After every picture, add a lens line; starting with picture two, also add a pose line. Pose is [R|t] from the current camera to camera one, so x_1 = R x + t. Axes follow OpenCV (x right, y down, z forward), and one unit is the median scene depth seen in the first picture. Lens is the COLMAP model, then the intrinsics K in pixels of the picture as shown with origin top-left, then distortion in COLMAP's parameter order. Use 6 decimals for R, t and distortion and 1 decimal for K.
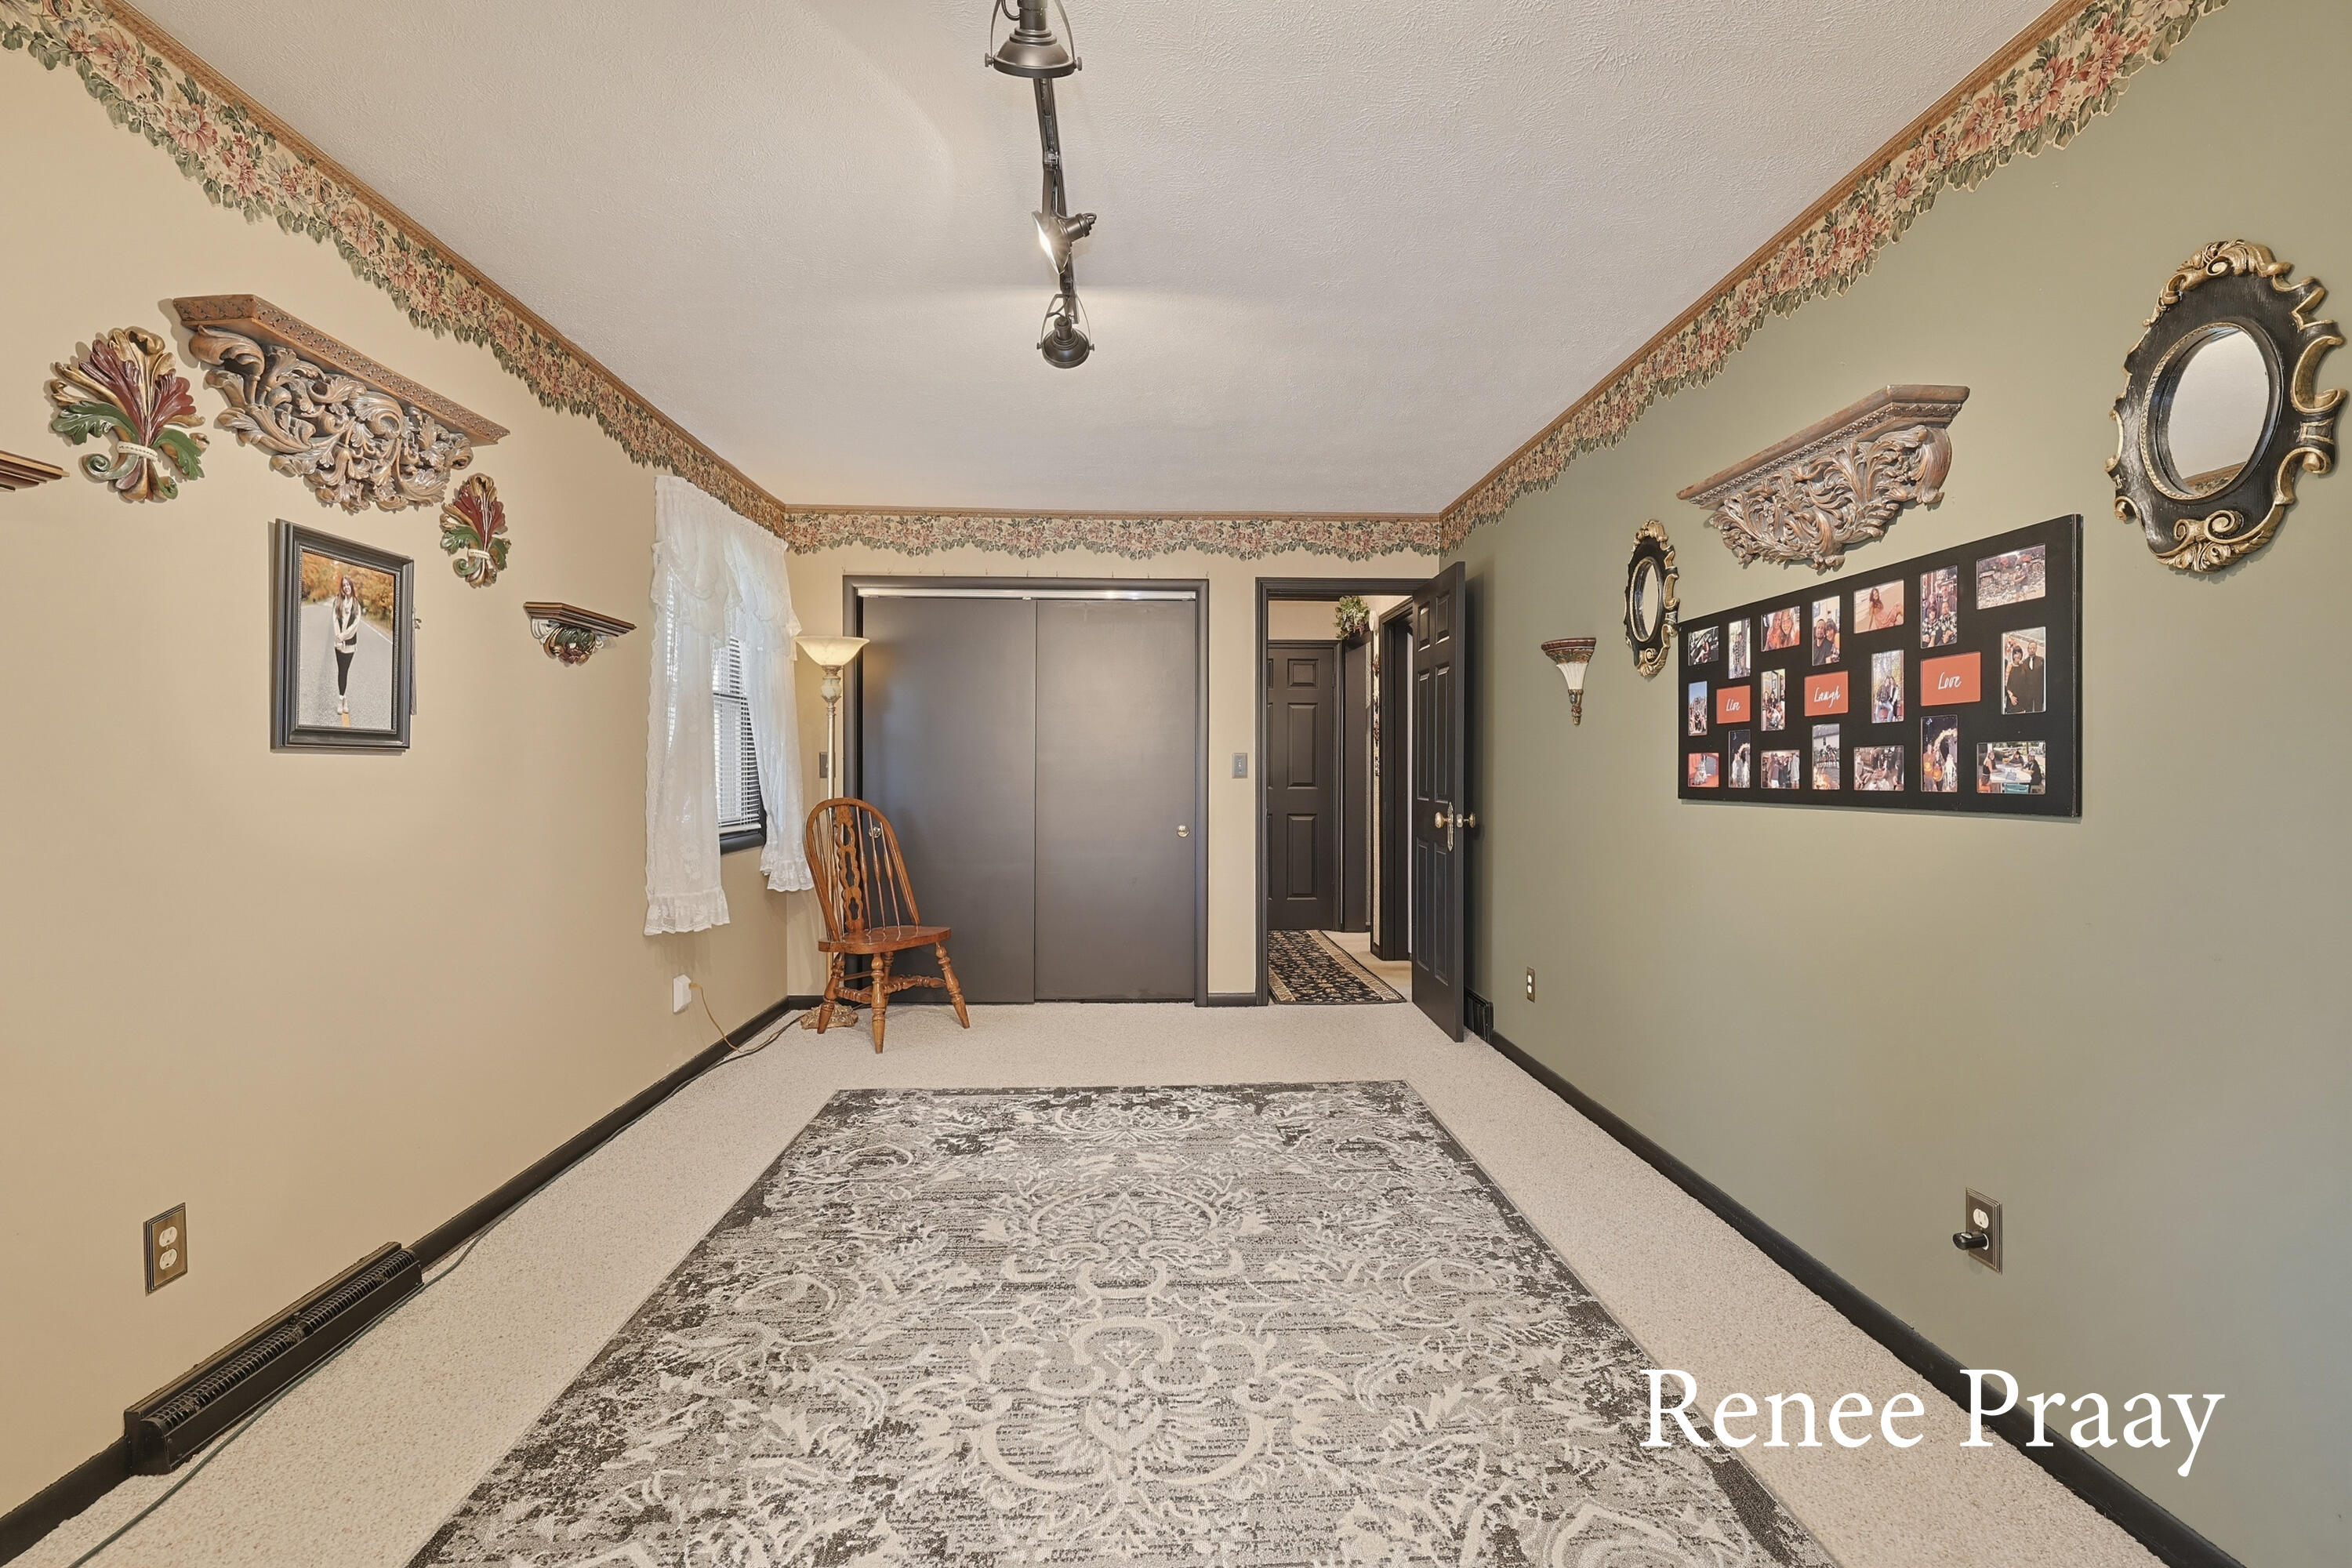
lens RADIAL K [[1062.3, 0, 1178.3], [0, 1062.3, 770.9], [0, 0, 1]] dist [0.000761, 0.000669]
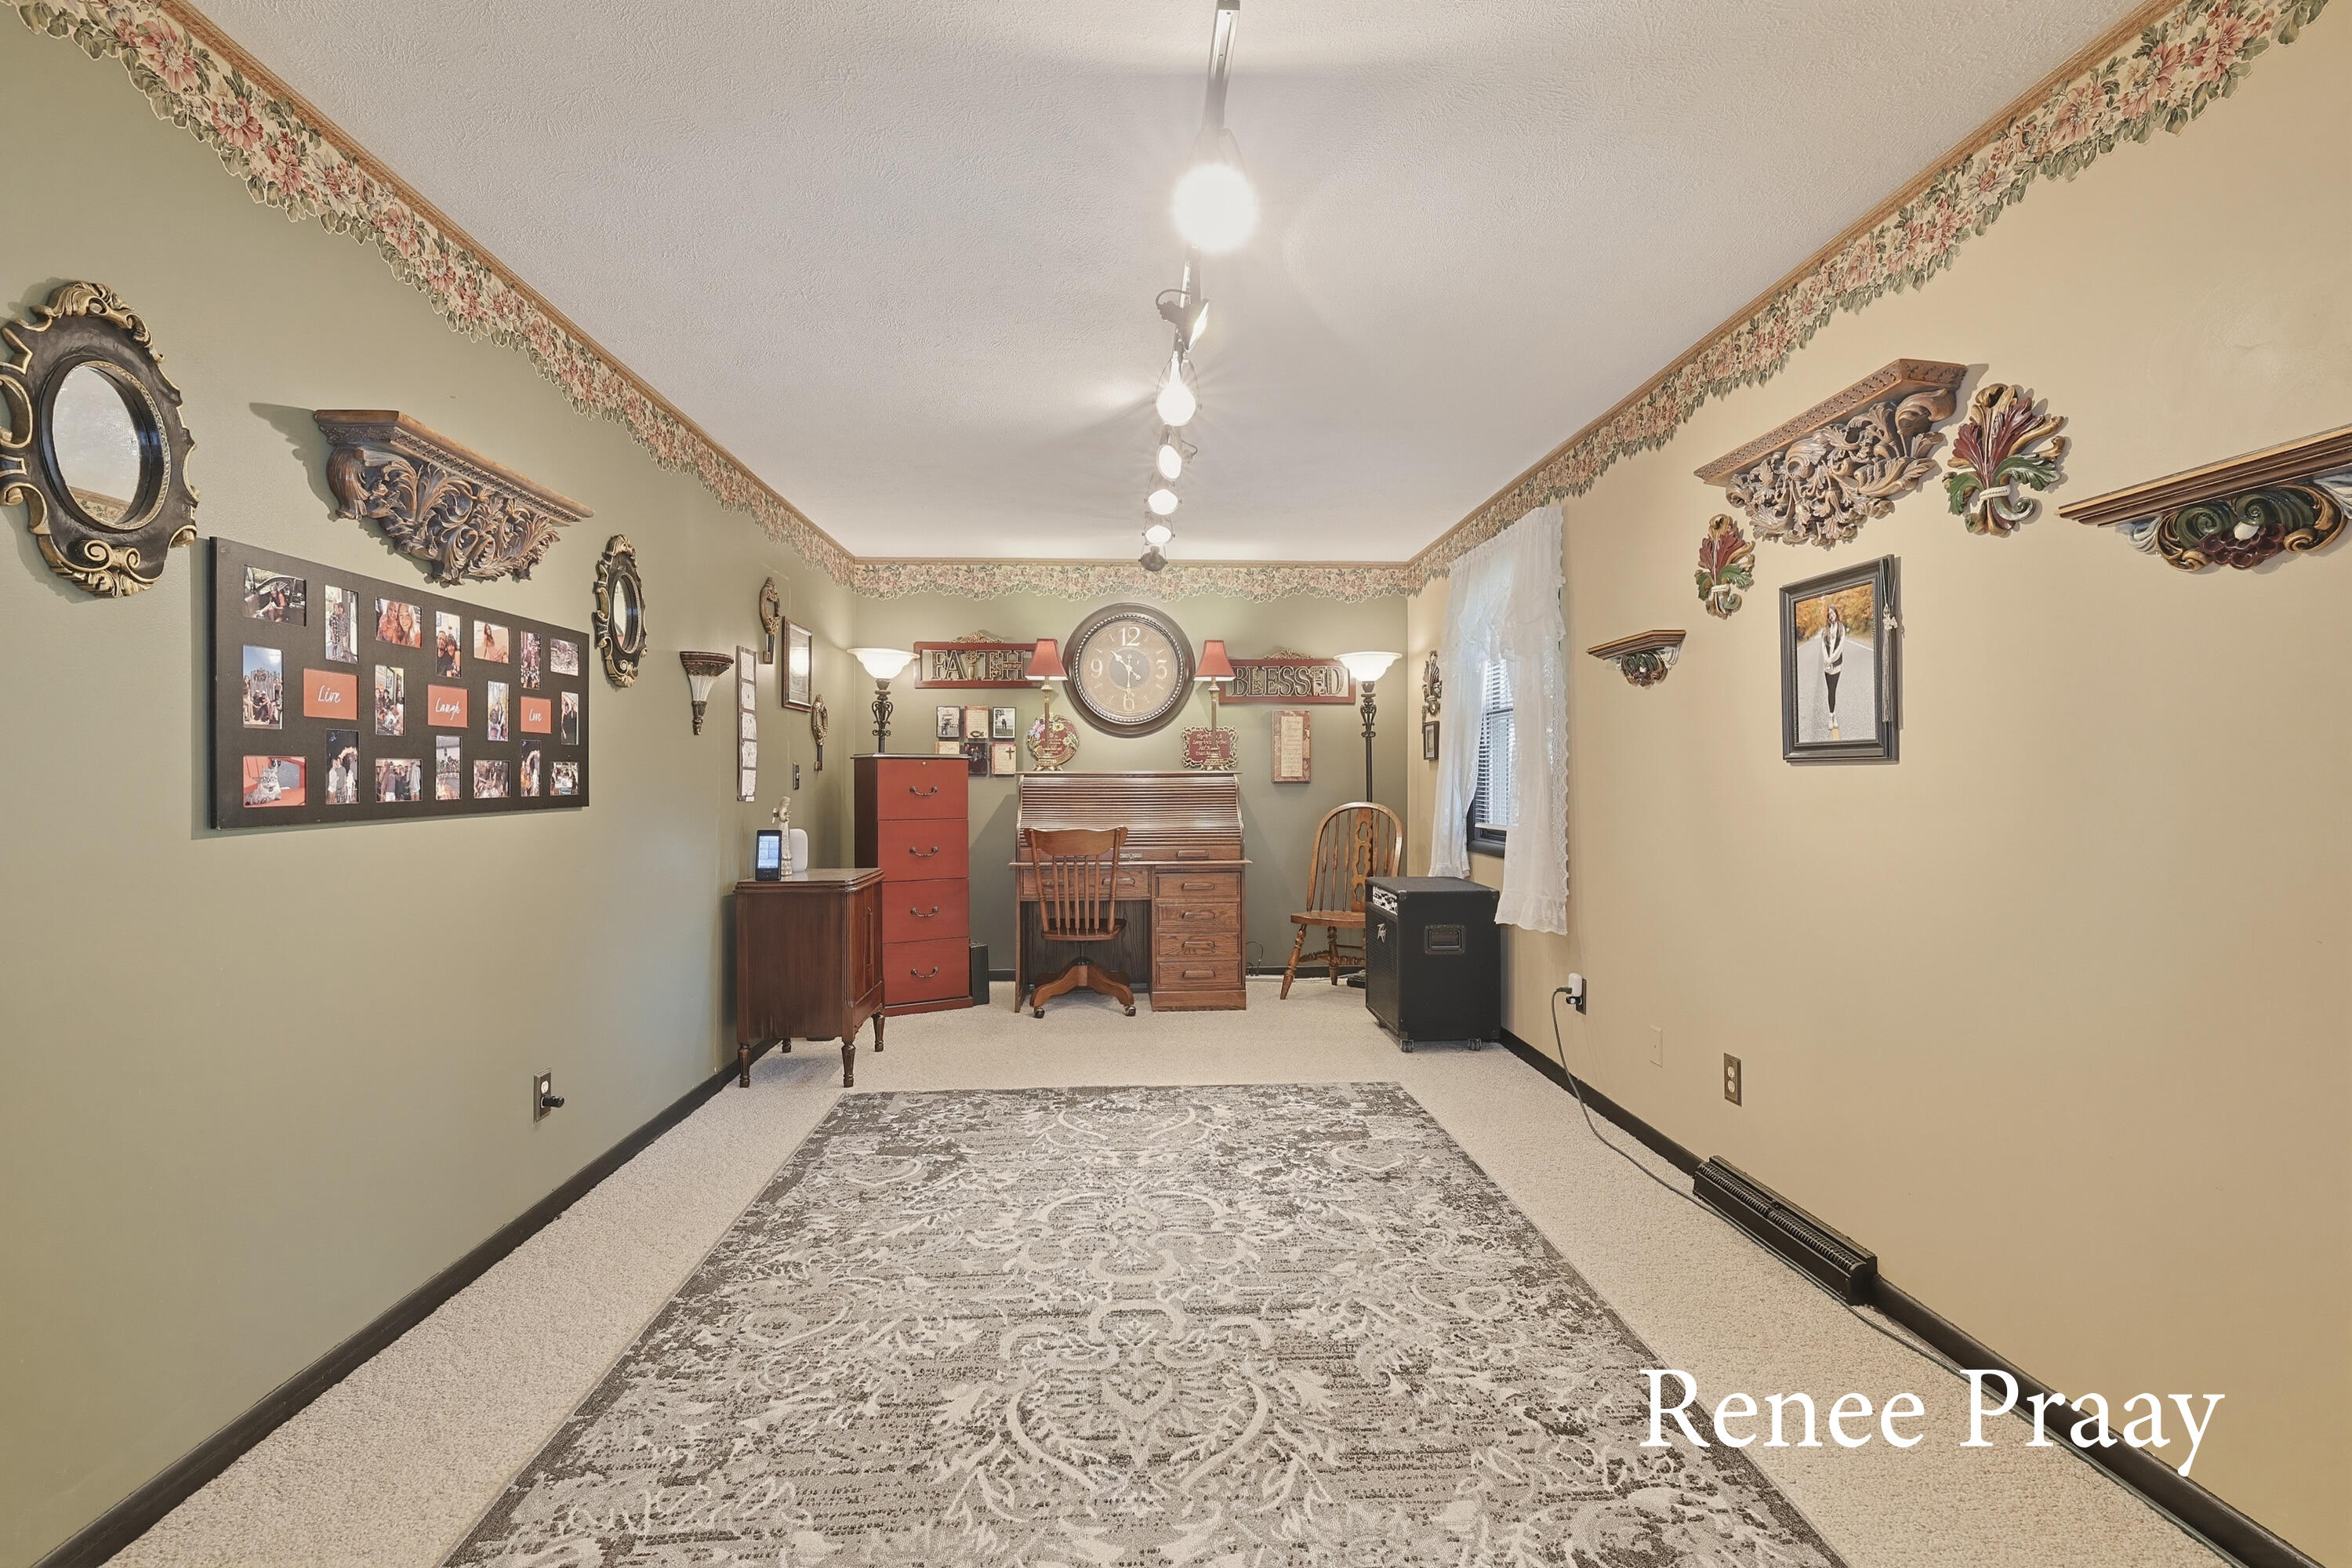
lens RADIAL K [[1062.3, 0, 1174.0], [0, 1062.3, 772.9], [0, 0, 1]] dist [0.000761, 0.000669]
pose [[-0.999990, 0.000692, -0.004341, -0.086936], [0.000705, 0.999995, -0.003192, -0.004438], [0.004339, -0.003195, -0.999985, 2.059353]]
